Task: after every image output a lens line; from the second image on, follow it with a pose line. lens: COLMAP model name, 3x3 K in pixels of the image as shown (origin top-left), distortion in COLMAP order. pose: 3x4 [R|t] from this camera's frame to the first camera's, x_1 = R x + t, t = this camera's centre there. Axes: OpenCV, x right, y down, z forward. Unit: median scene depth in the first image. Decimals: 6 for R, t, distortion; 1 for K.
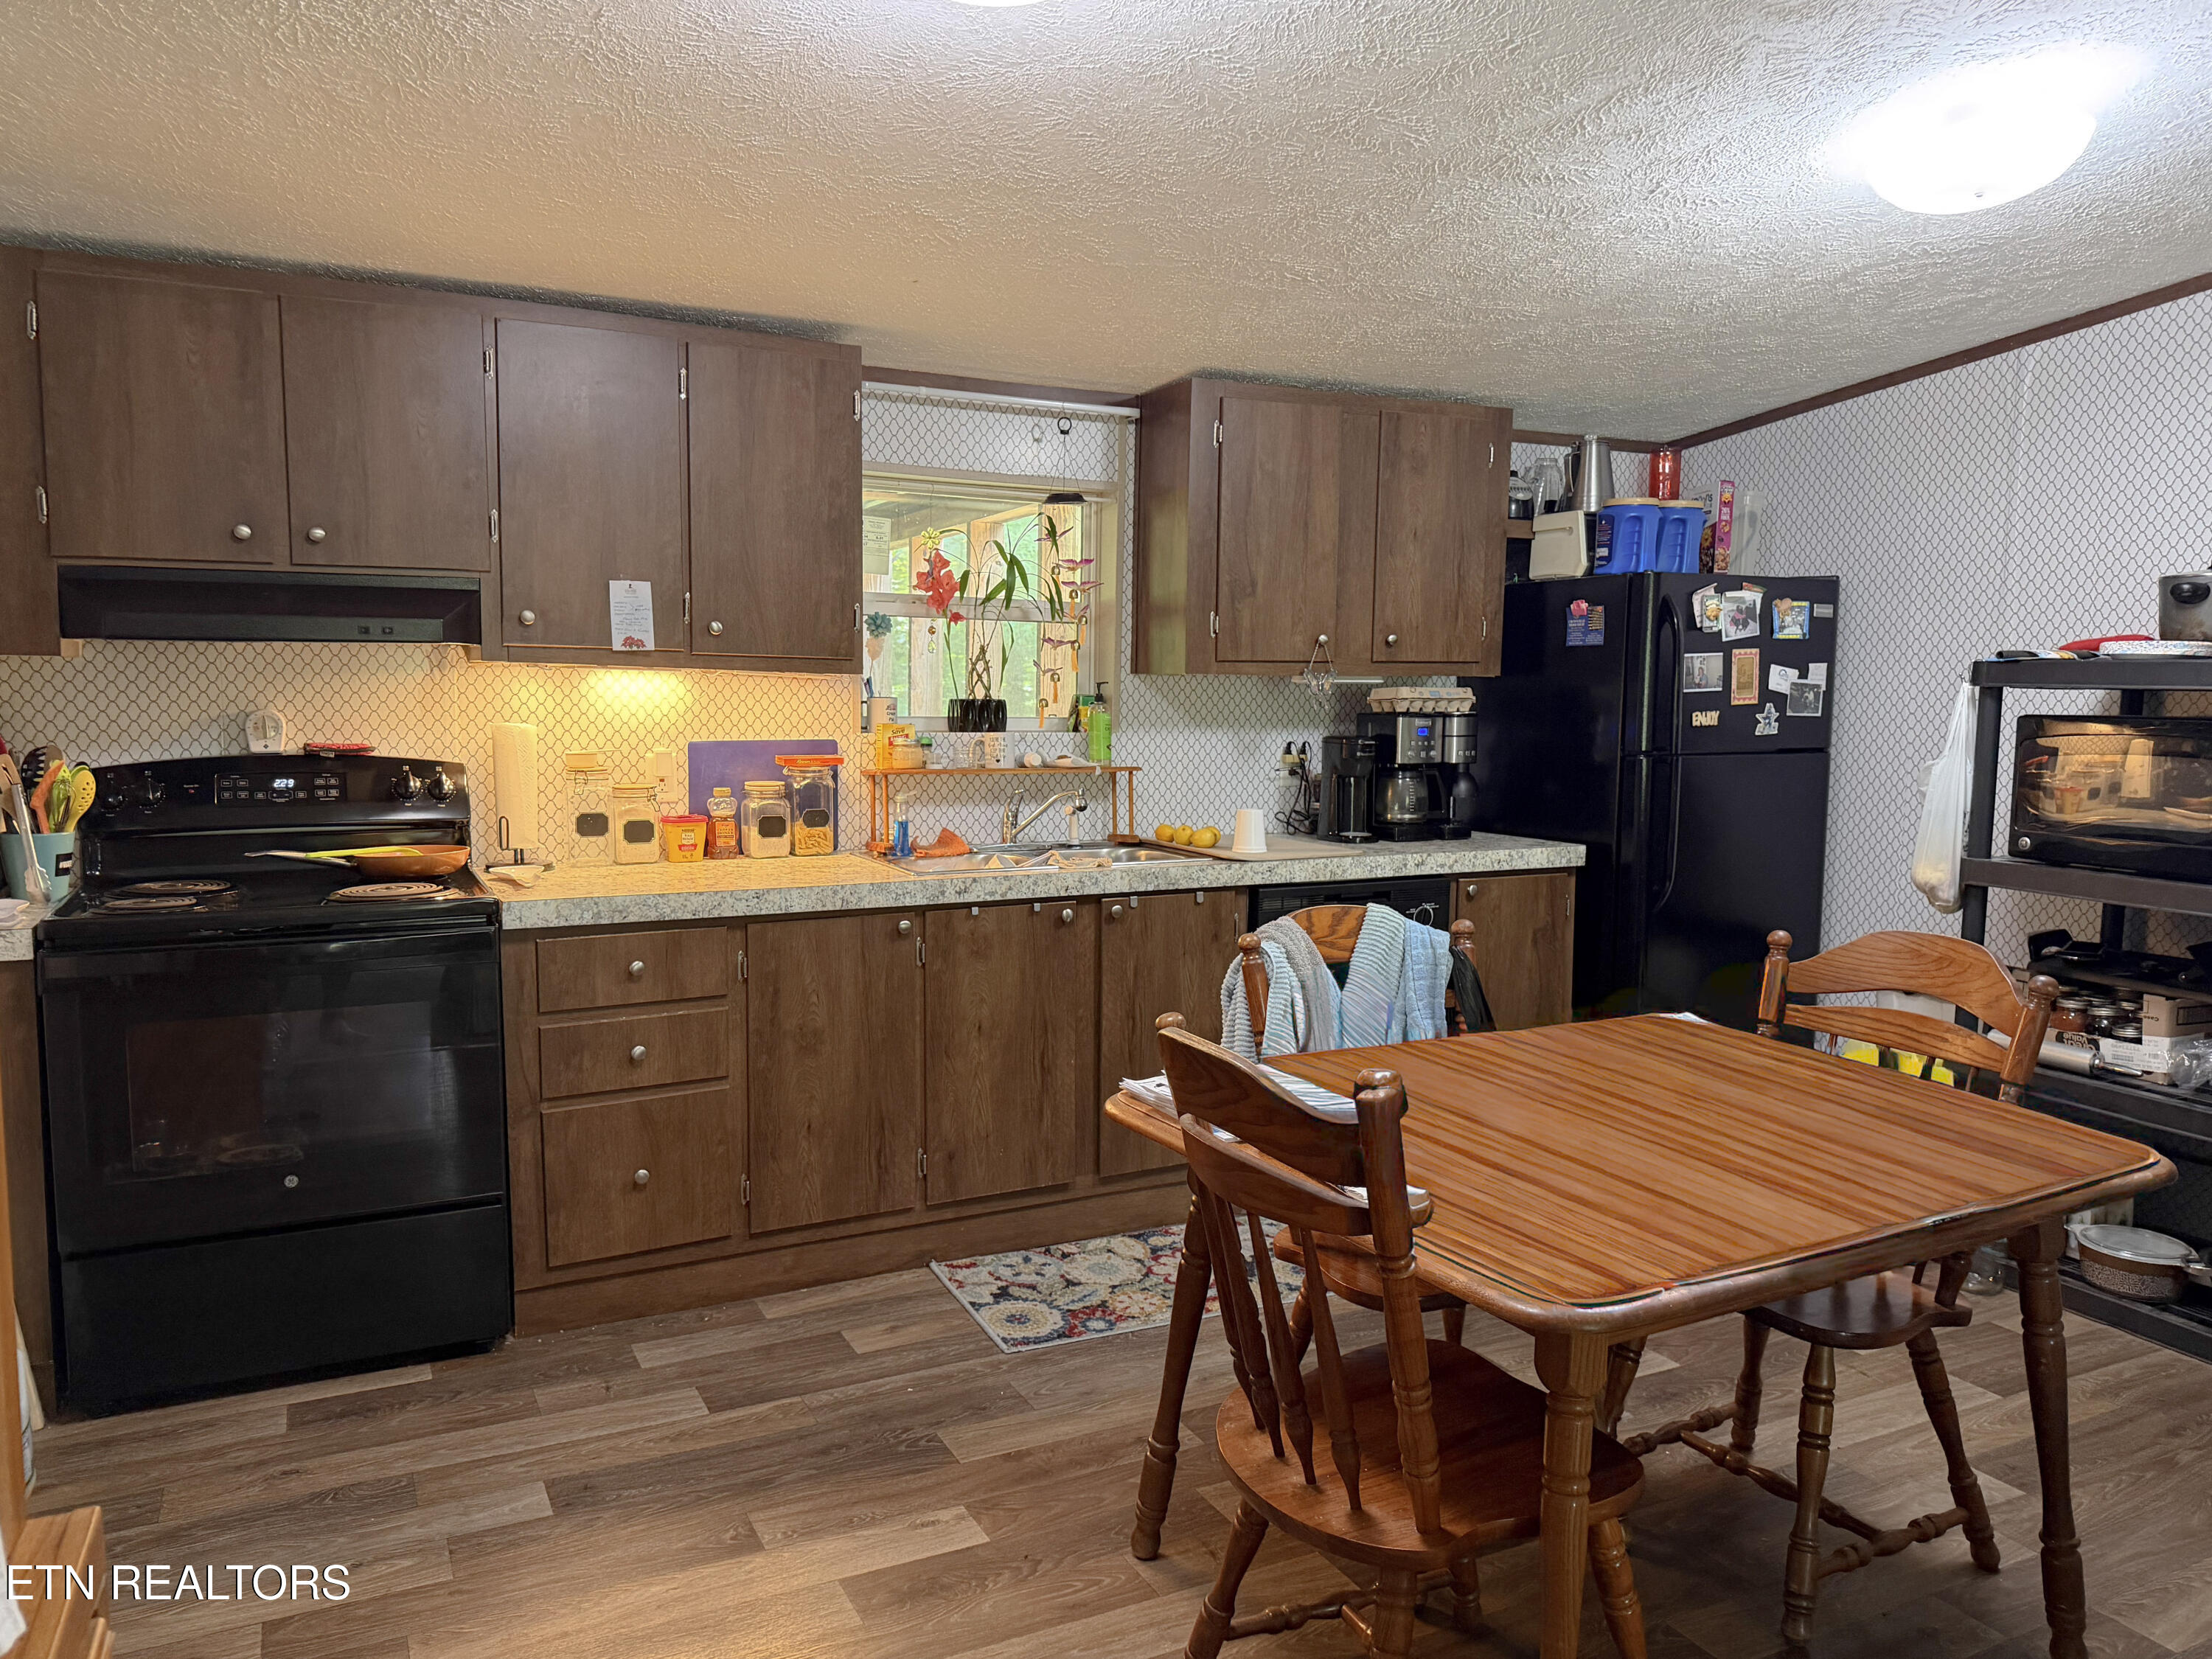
lens RADIAL K [[1559.6, 0, 1105.2], [0, 1559.6, 831.2], [0, 0, 1]] dist [0.007204, 0.002769]
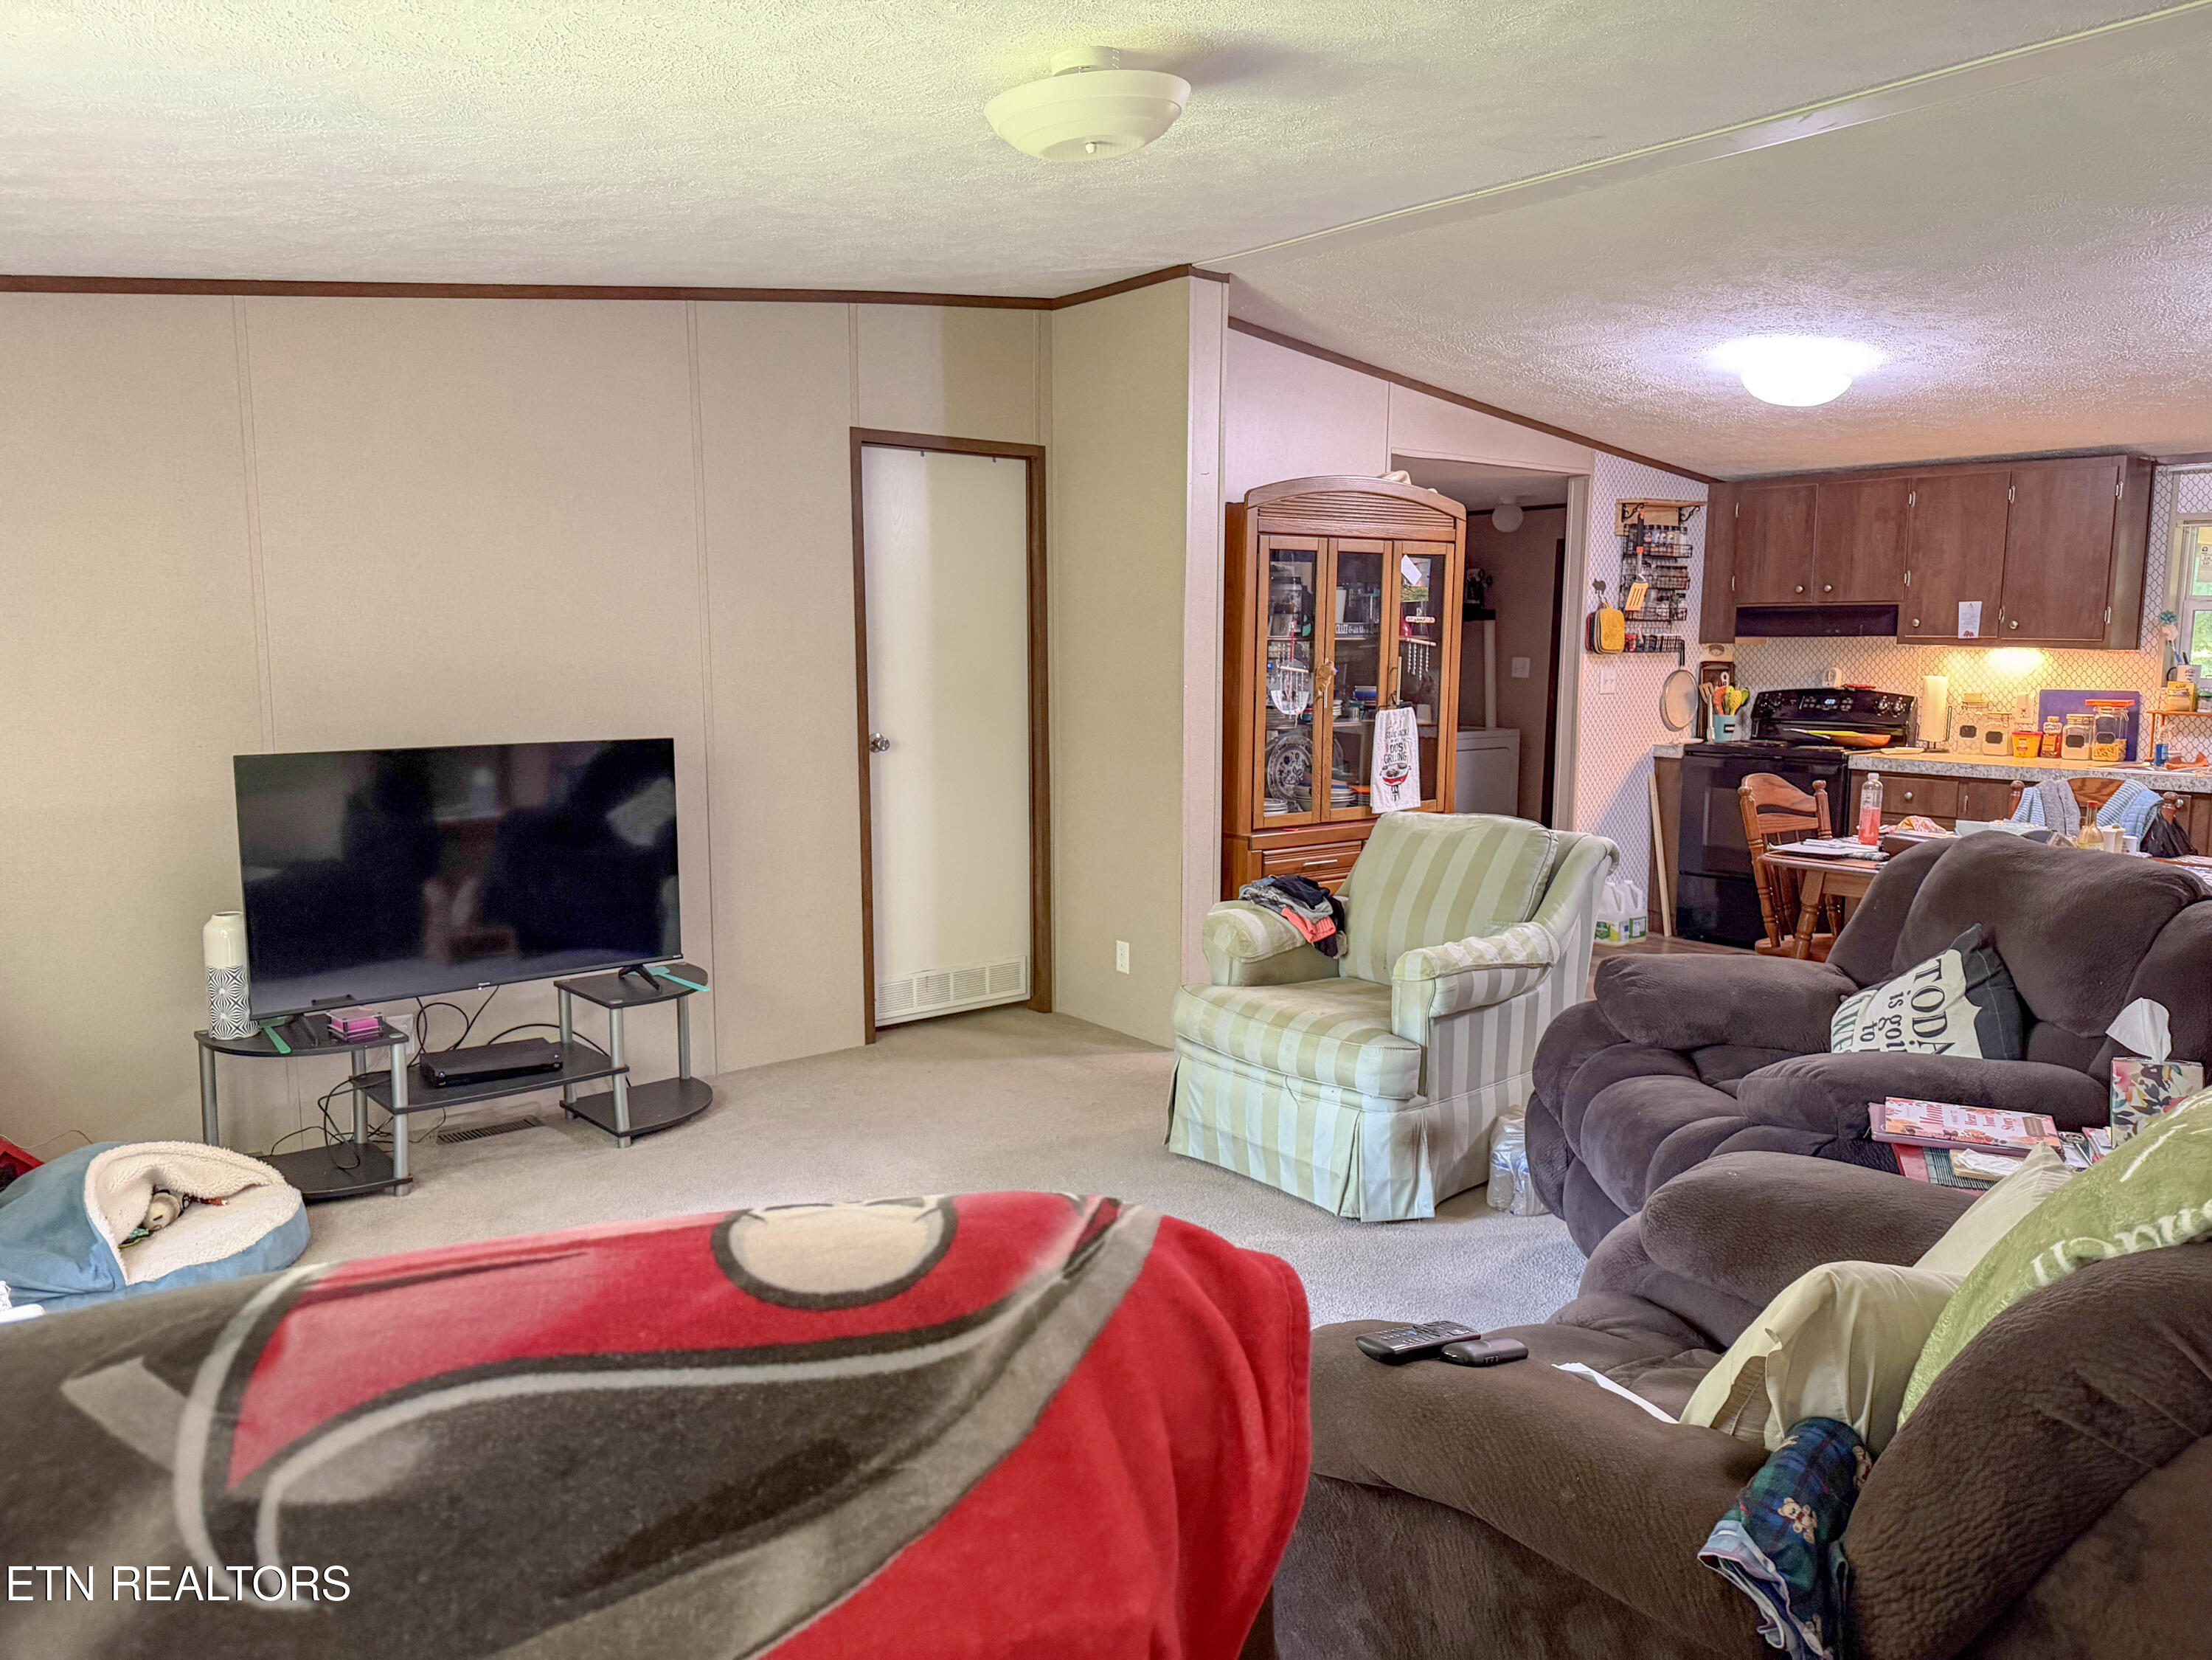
lens RADIAL K [[1559.9, 0, 1105.2], [0, 1559.9, 833.2], [0, 0, 1]] dist [0.007204, 0.002769]
pose [[0.205118, 0.110812, -0.972444, 1.331127], [-0.094289, 0.991186, 0.093059, 0.040703], [0.974185, 0.072603, 0.213758, -0.405817]]
